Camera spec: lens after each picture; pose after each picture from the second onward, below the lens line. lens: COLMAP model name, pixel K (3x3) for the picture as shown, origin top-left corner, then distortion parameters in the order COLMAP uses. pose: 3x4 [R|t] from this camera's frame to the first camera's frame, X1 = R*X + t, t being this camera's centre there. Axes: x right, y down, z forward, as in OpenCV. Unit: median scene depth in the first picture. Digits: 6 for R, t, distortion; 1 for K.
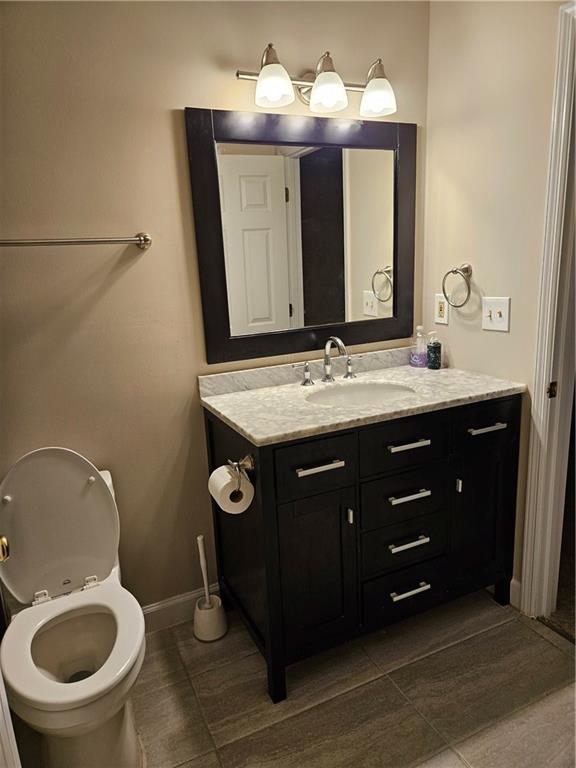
lens RADIAL K [[513.7, 0, 288.1], [0, 513.7, 382.9], [0, 0, 1]] dist [0.043883, -0.000790]
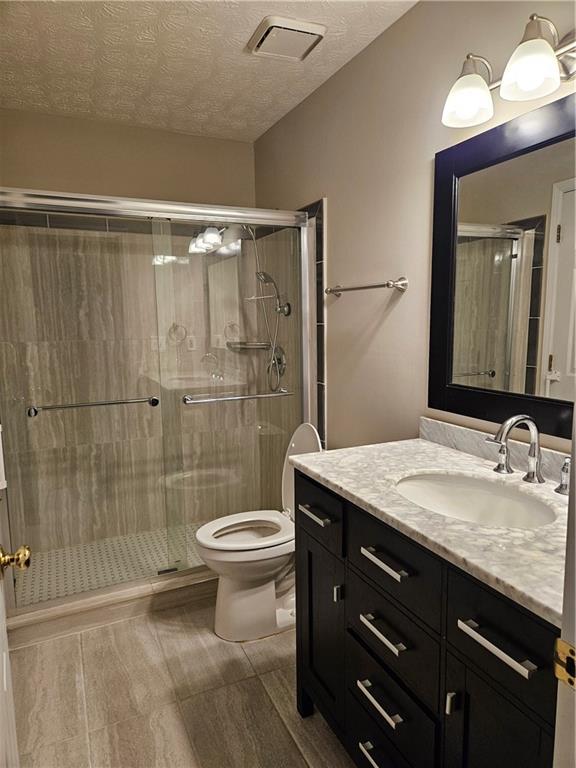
lens RADIAL K [[513.7, 0, 286.8], [0, 513.7, 388.2], [0, 0, 1]] dist [0.043883, -0.000790]
pose [[-0.007510, 0.189737, -0.981806, 0.900955], [-0.216023, 0.958342, 0.186855, -0.219875], [0.976359, 0.213496, 0.033790, 0.788375]]
